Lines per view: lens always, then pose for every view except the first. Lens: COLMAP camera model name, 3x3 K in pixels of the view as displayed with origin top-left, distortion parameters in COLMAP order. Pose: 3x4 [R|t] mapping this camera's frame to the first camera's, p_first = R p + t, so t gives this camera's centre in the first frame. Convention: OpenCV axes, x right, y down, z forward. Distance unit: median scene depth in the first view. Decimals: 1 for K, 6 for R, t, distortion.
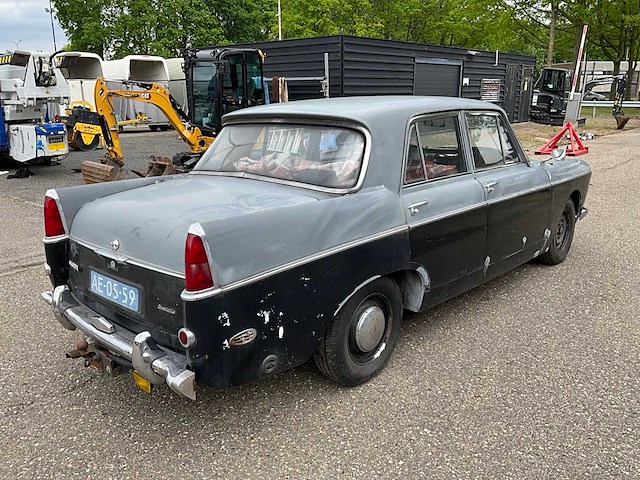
lens RADIAL K [[529.9, 0, 316.8], [0, 529.9, 241.2], [0, 0, 1]] dist [0.077260, -0.126747]
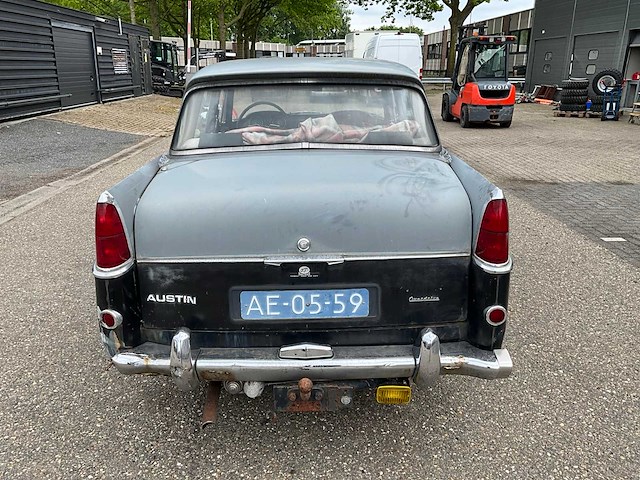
lens RADIAL K [[529.9, 0, 321.2], [0, 529.9, 240.8], [0, 0, 1]] dist [0.077260, -0.126747]
pose [[0.721715, -0.198142, 0.663225, -0.735067], [0.168765, 0.979609, 0.109015, -0.065375], [-0.671301, 0.033252, 0.740438, 0.369083]]
